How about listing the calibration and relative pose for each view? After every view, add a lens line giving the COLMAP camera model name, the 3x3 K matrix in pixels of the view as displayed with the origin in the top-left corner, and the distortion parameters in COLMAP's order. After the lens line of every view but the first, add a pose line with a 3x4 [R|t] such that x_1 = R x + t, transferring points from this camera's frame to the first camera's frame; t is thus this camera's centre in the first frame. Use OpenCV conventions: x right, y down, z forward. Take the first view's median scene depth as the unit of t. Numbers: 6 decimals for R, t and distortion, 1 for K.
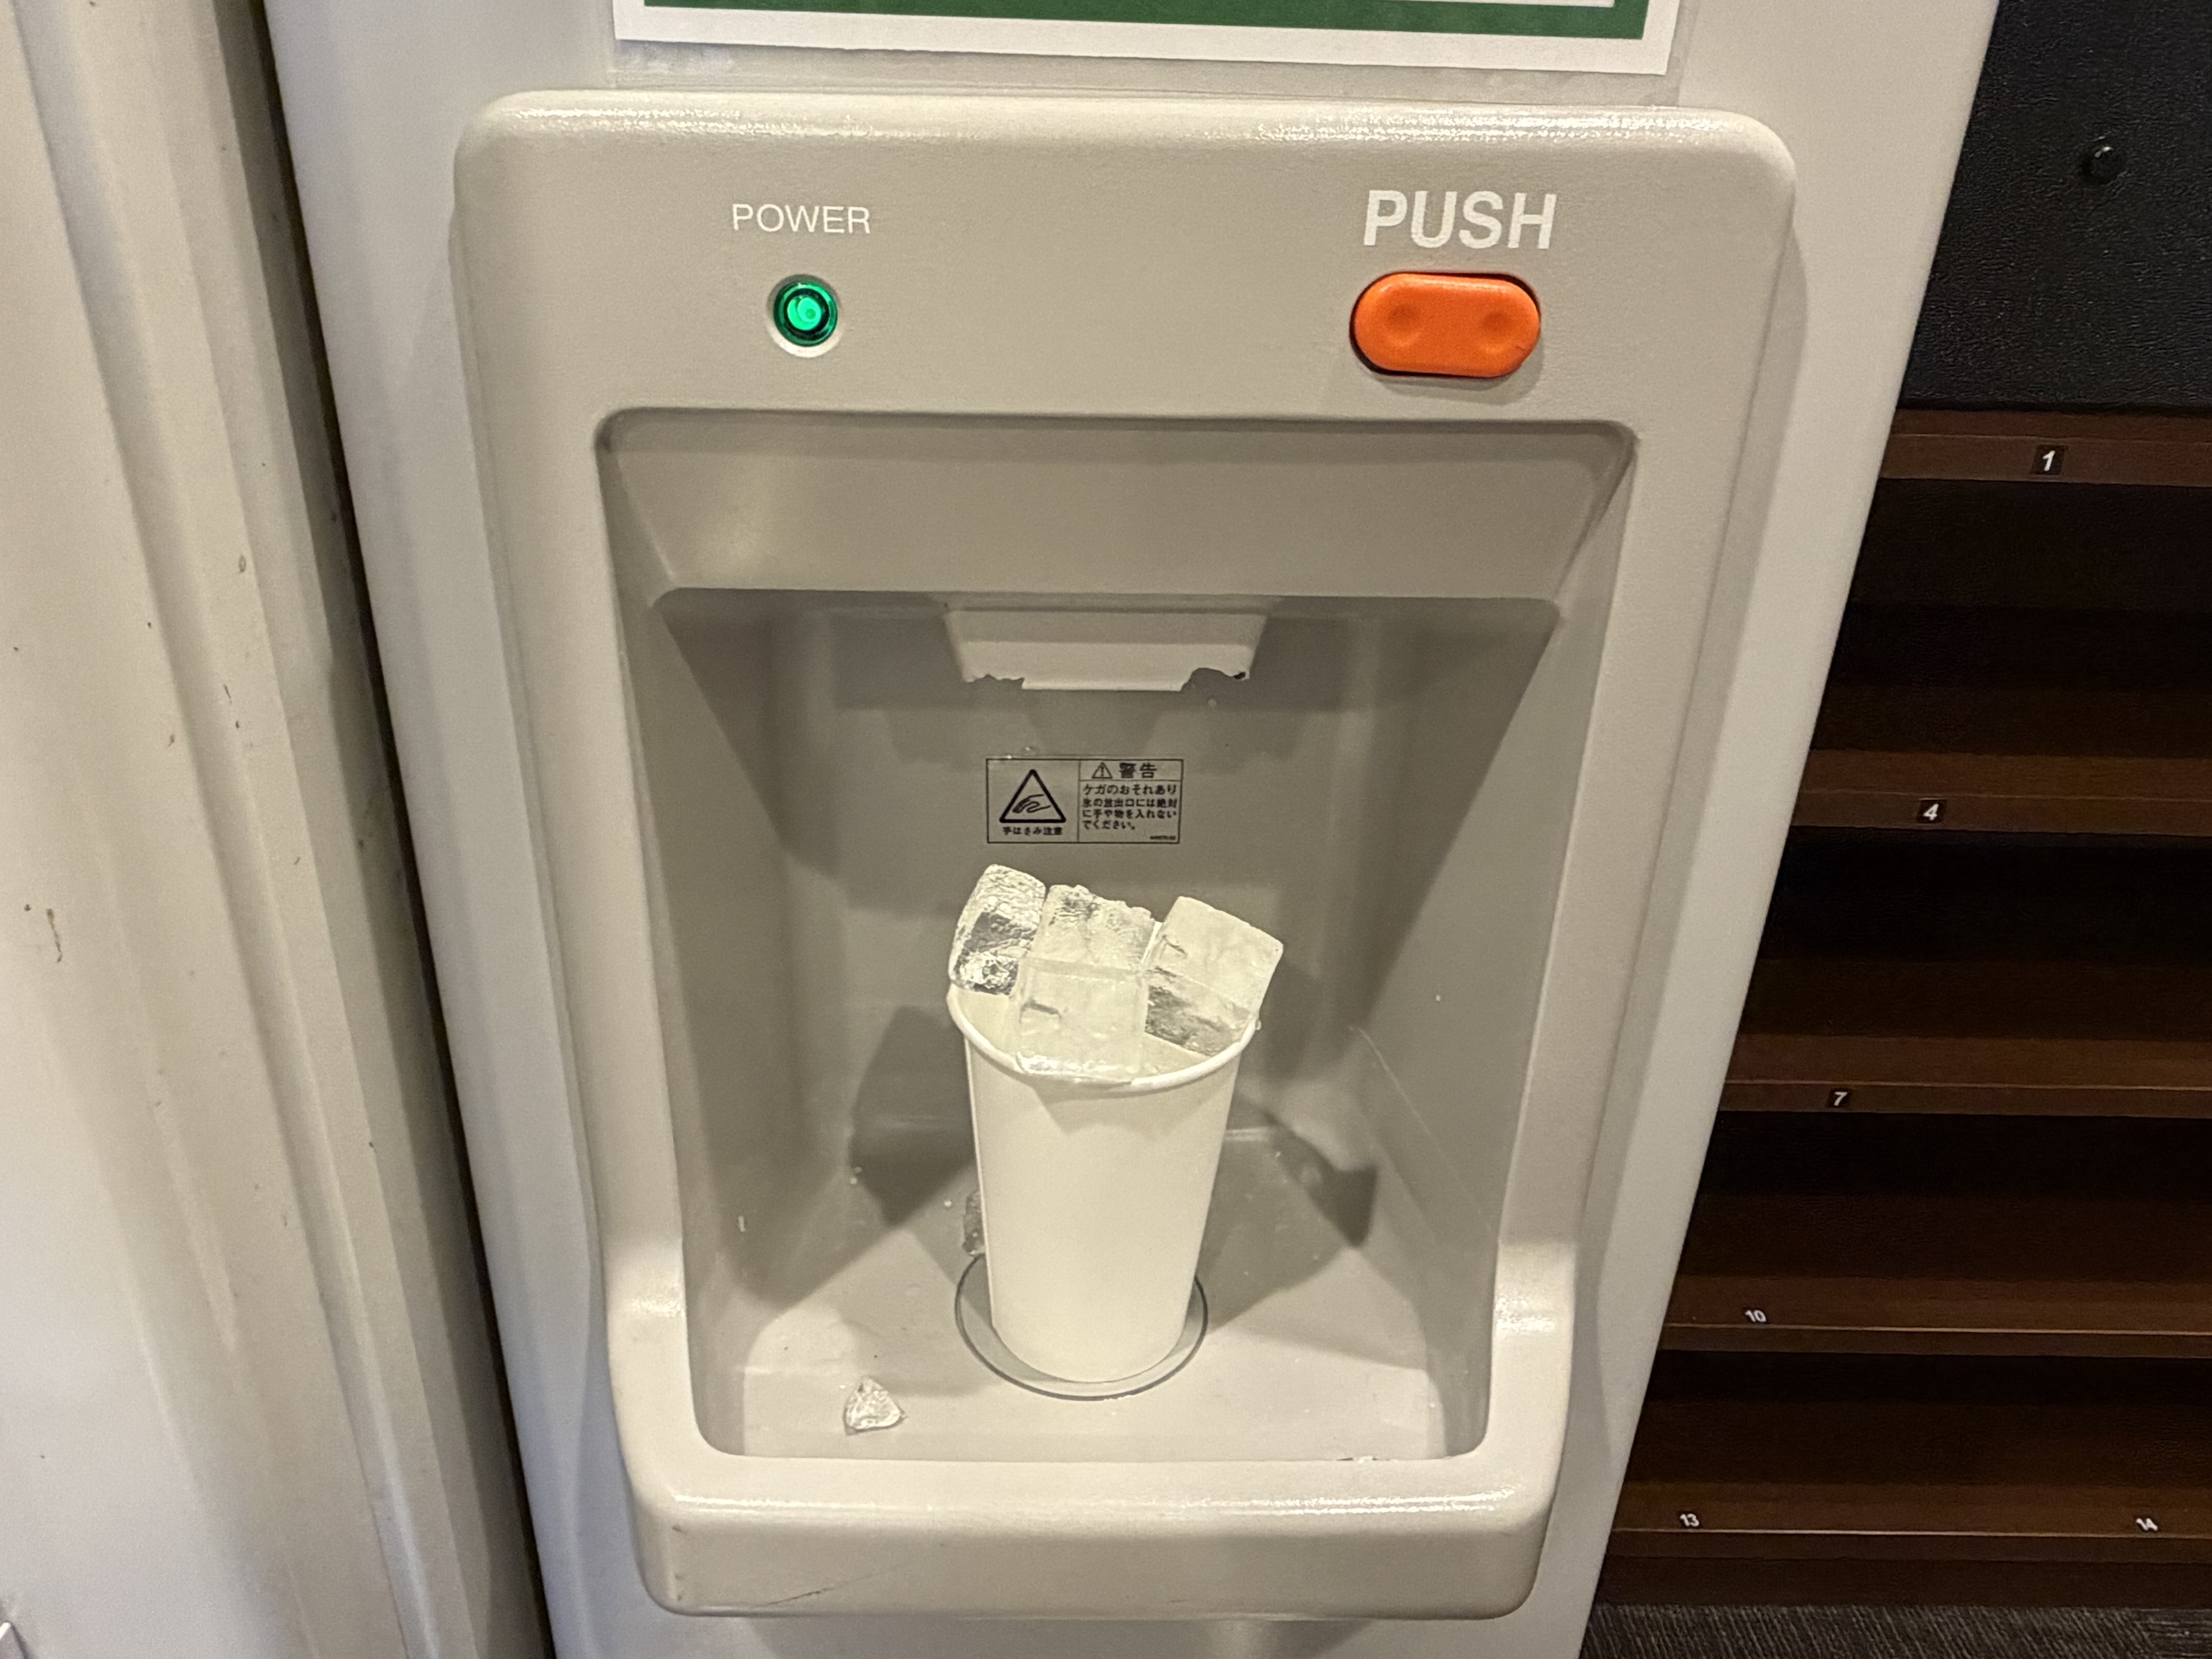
lens RADIAL K [[1718.3, 0, 1041.1], [0, 1718.3, 875.2], [0, 0, 1]] dist [-0.002744, -0.001264]
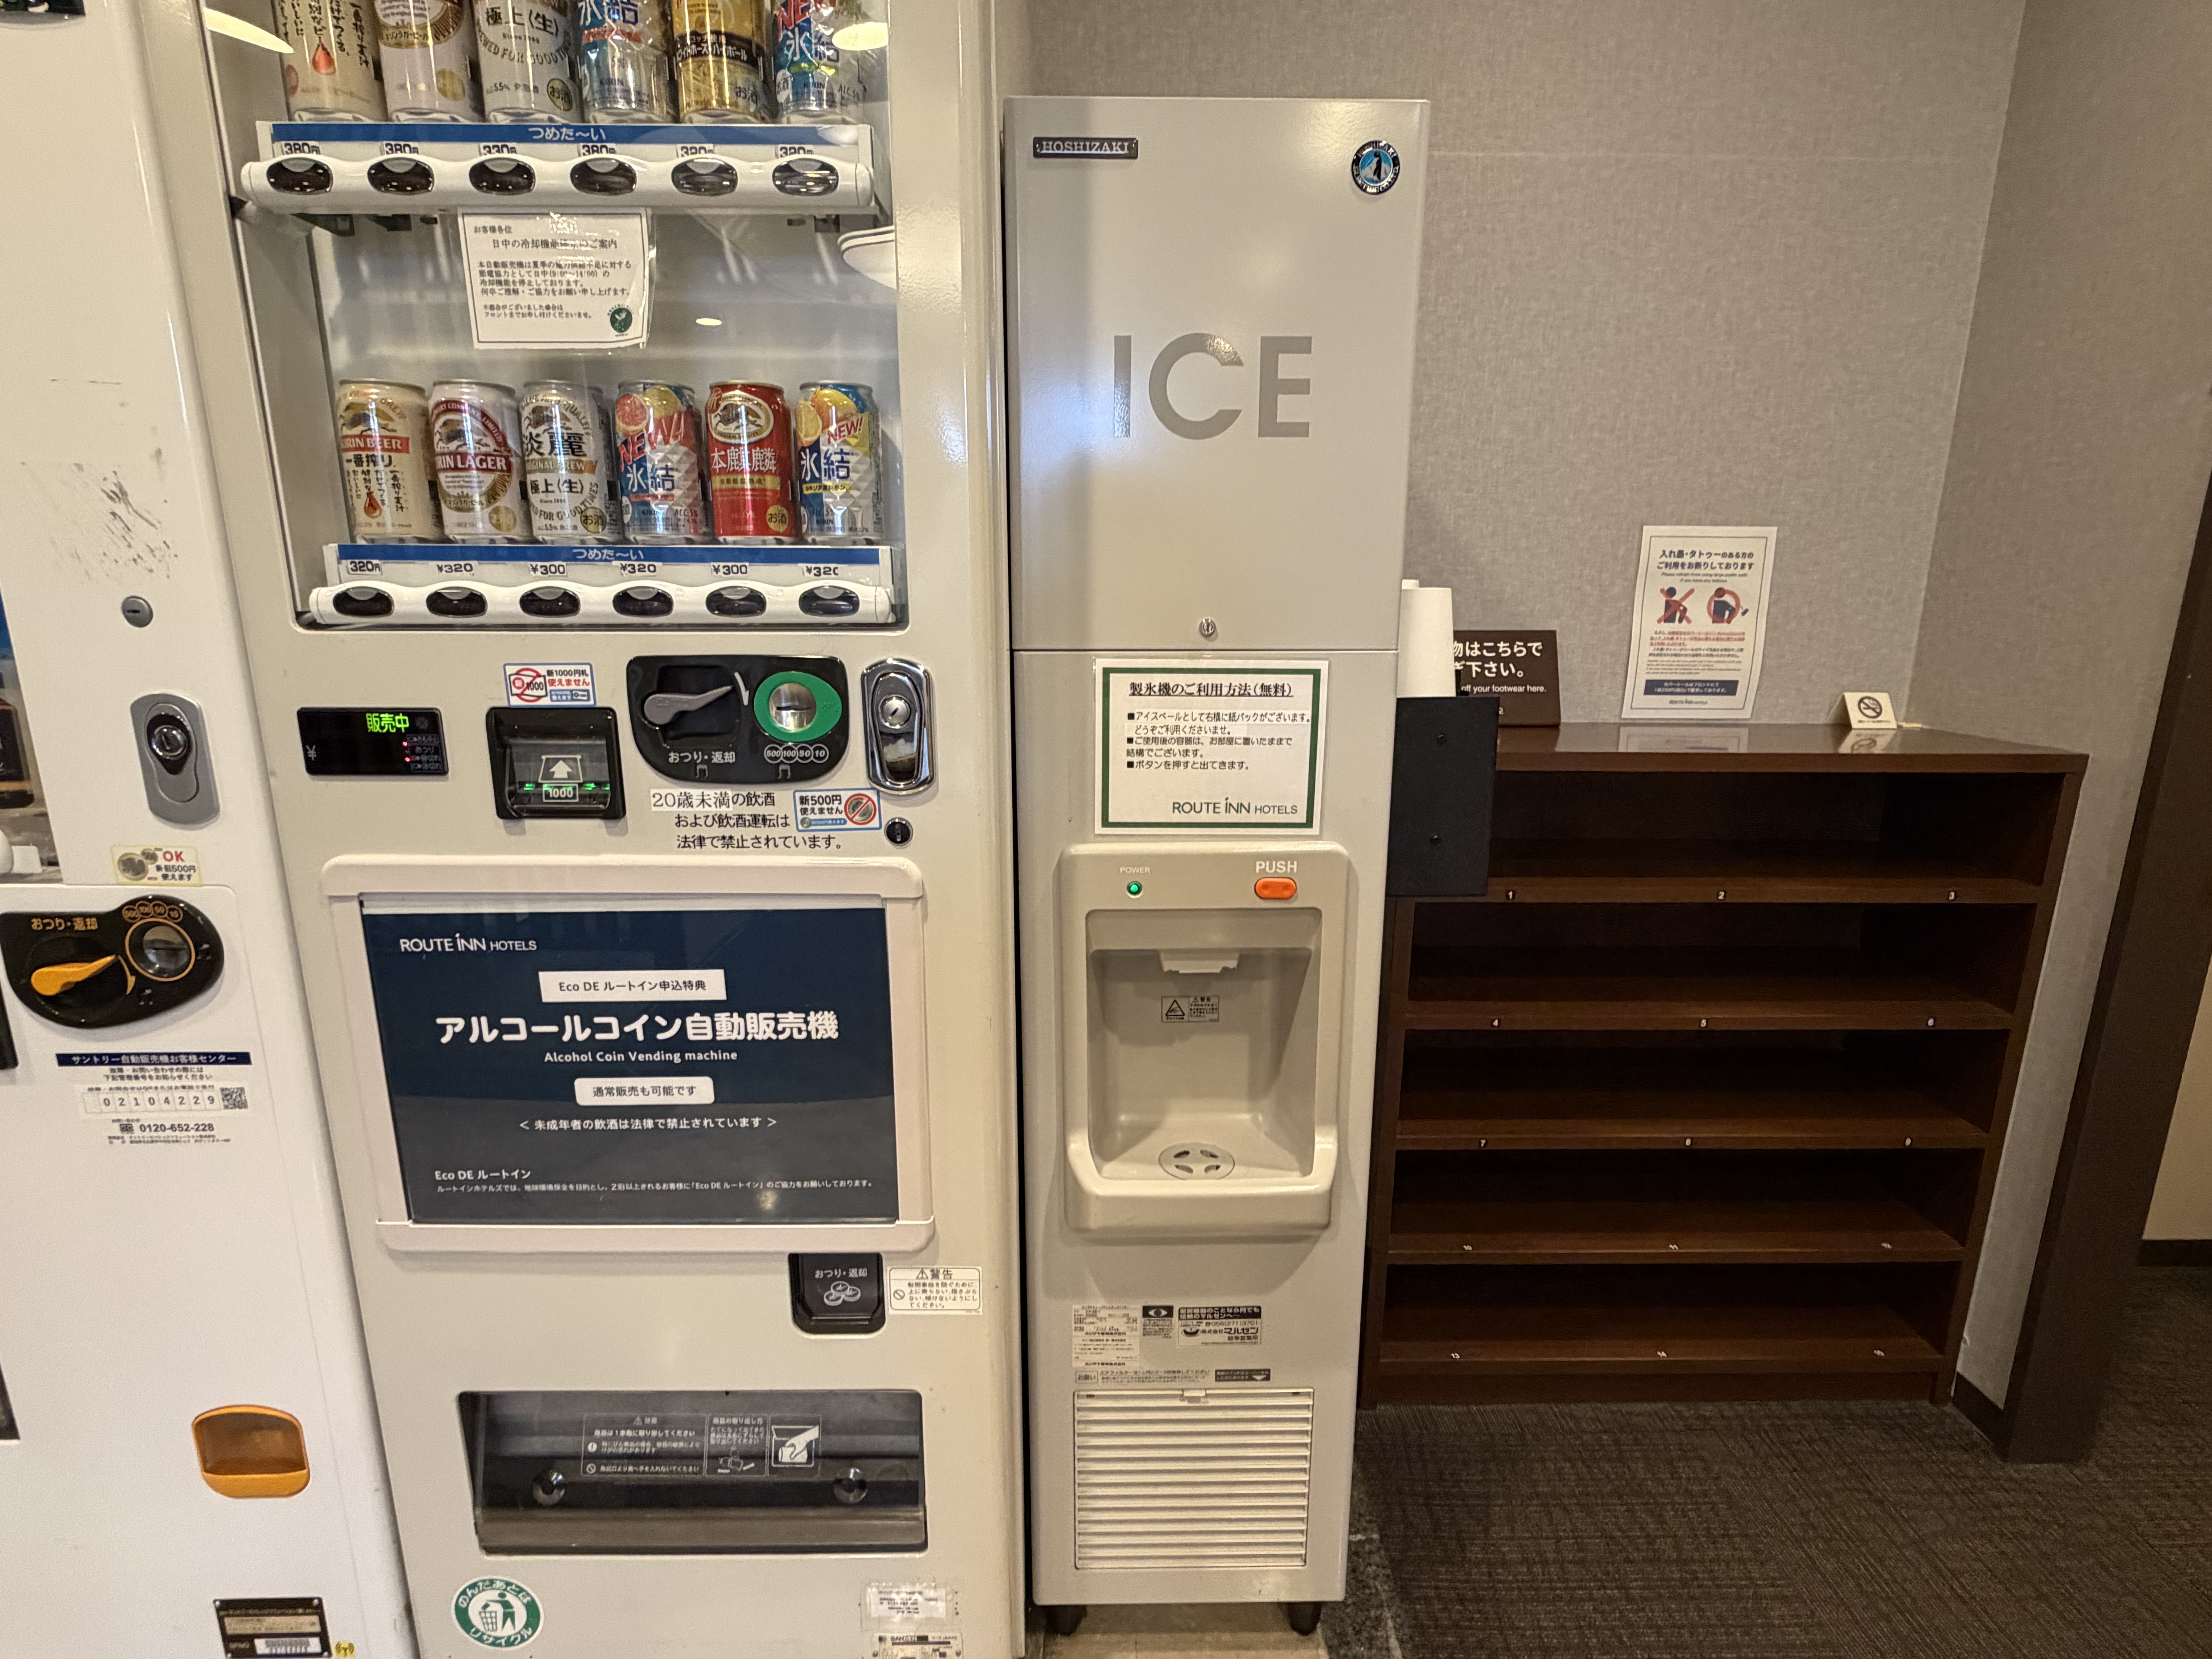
lens RADIAL K [[1064.9, 0, 1106.0], [0, 1064.9, 829.5], [0, 0, 1]] dist [-0.001939, 0.000180]
pose [[0.999777, -0.021007, 0.002094, -0.176963], [0.020792, 0.962626, -0.270036, 0.230724], [0.003656, 0.270019, 0.962848, -1.437574]]
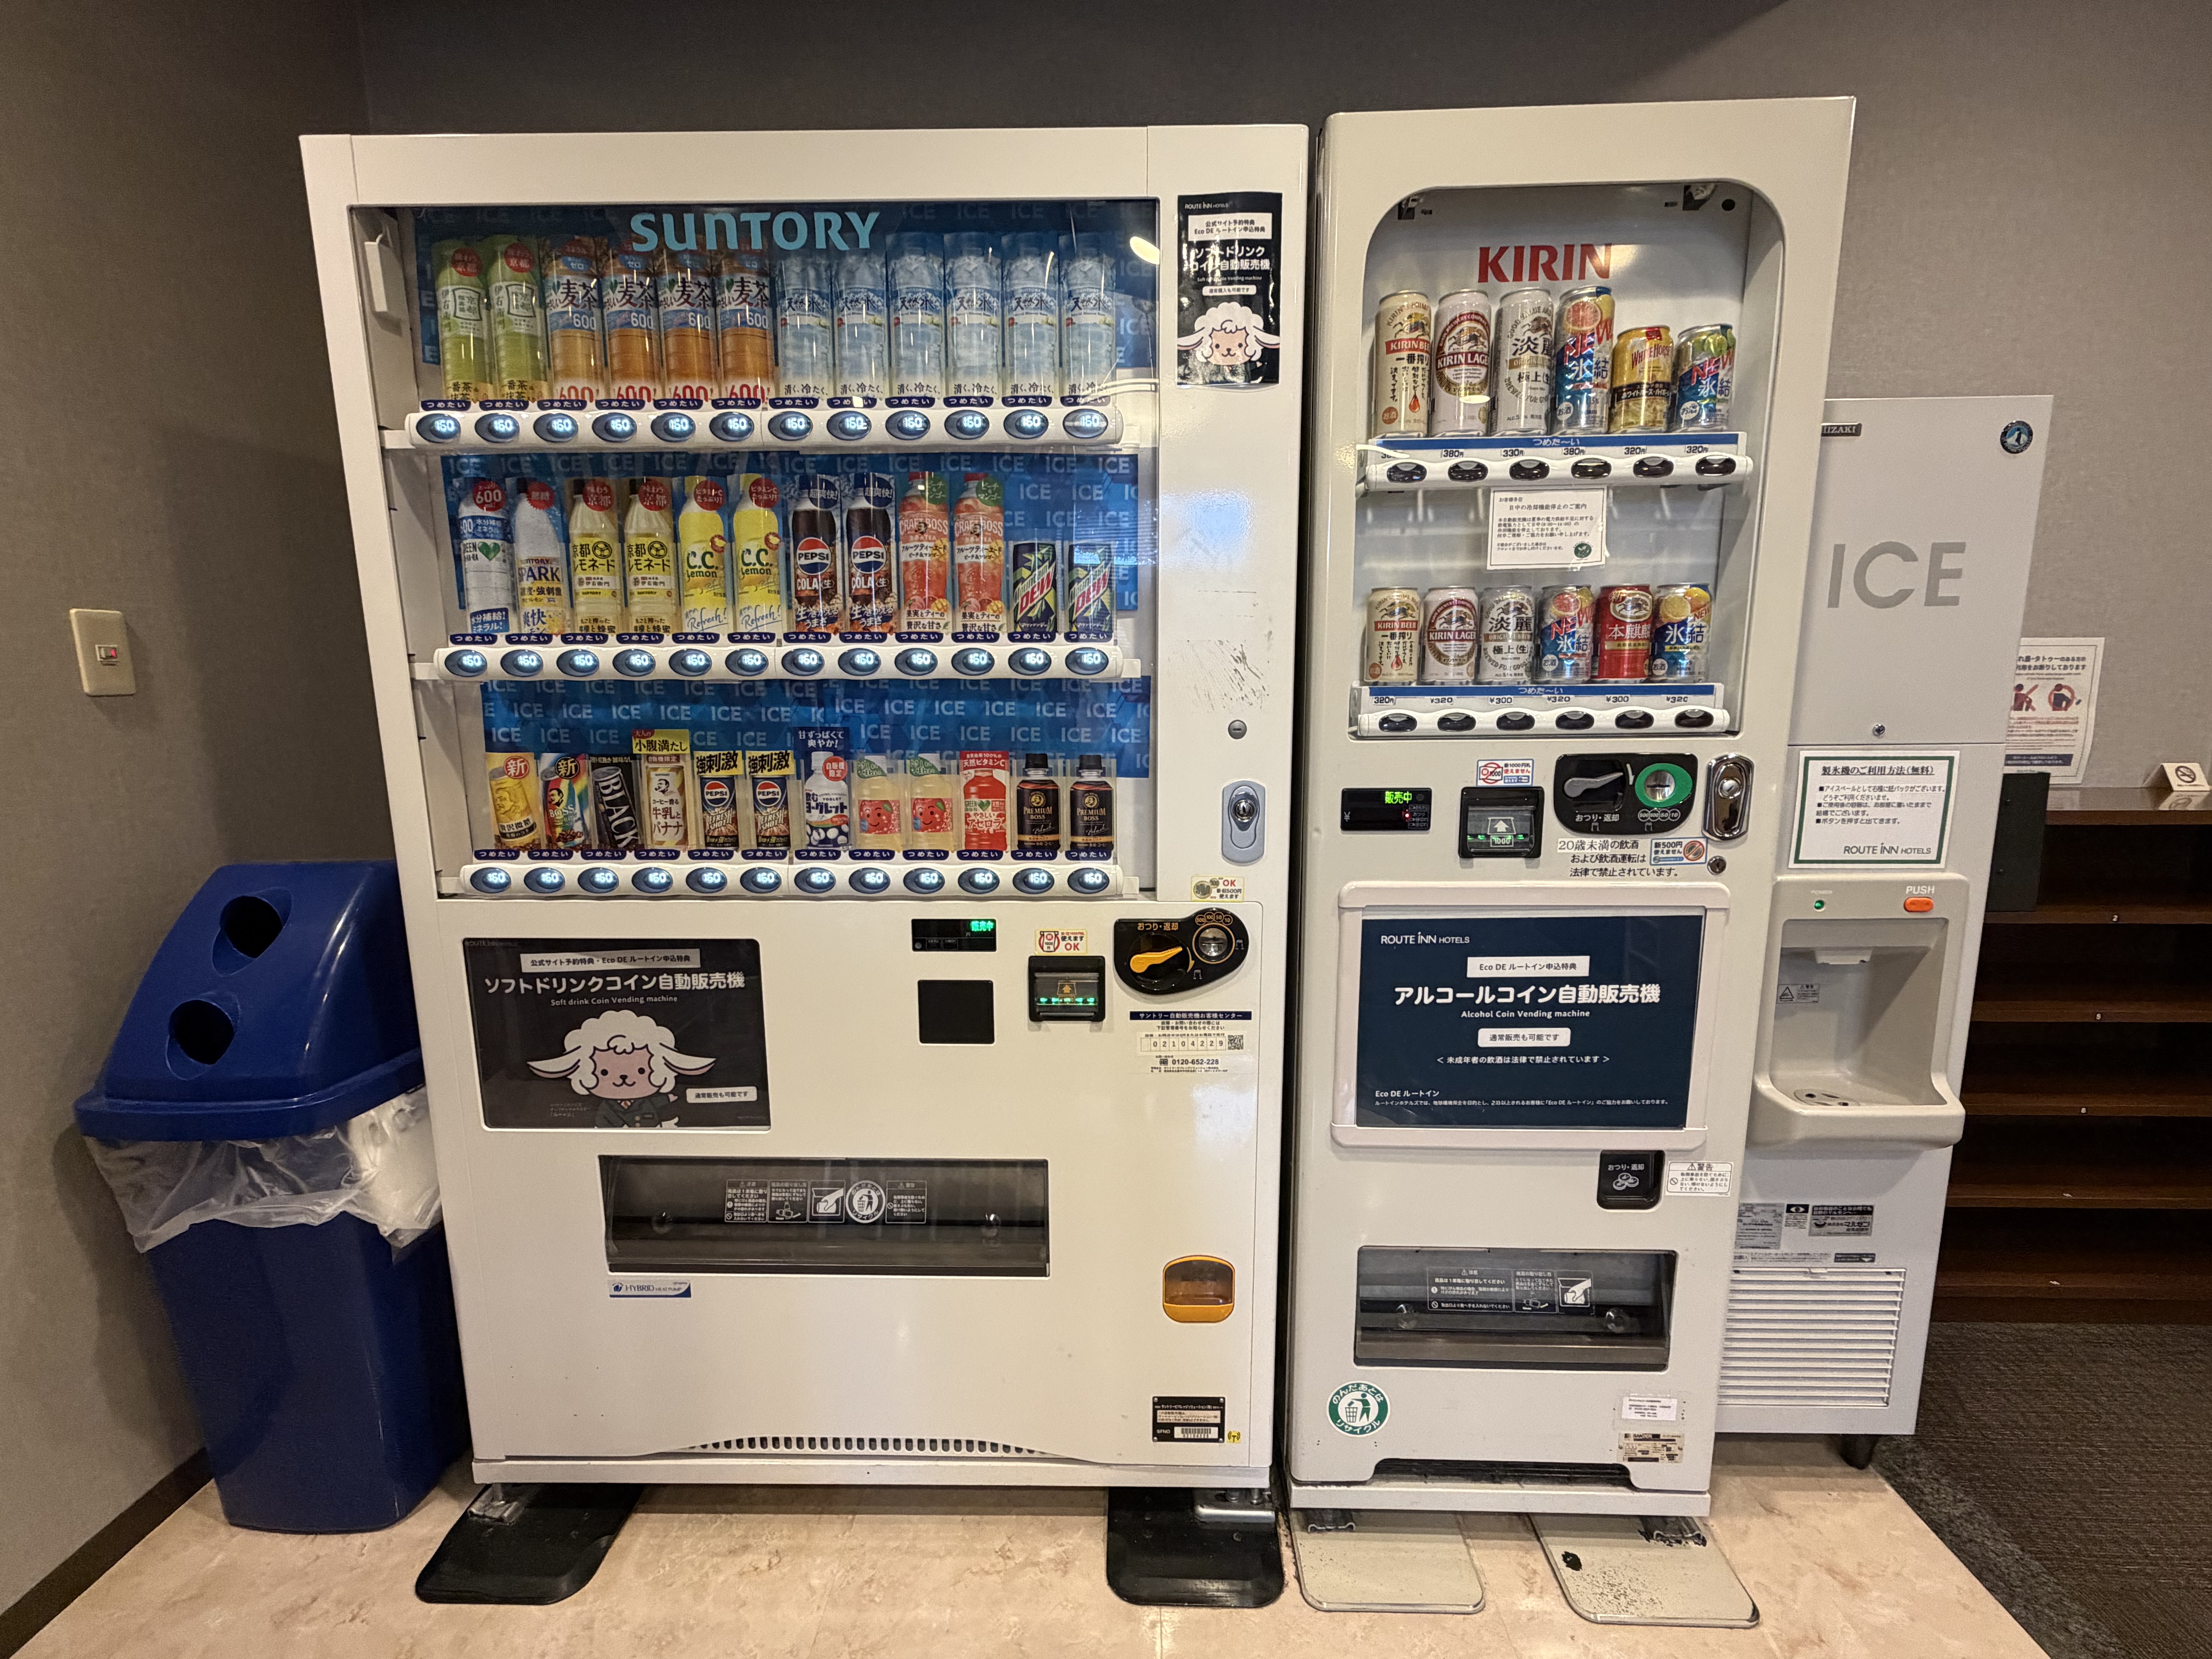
lens RADIAL K [[973.8, 0, 1106.0], [0, 973.8, 829.5], [0, 0, 1]] dist [-0.004501, 0.000431]
pose [[0.998289, -0.026459, -0.052146, -2.221983], [0.008158, 0.946070, -0.323860, 0.491822], [0.057903, 0.322880, 0.944667, -2.327240]]
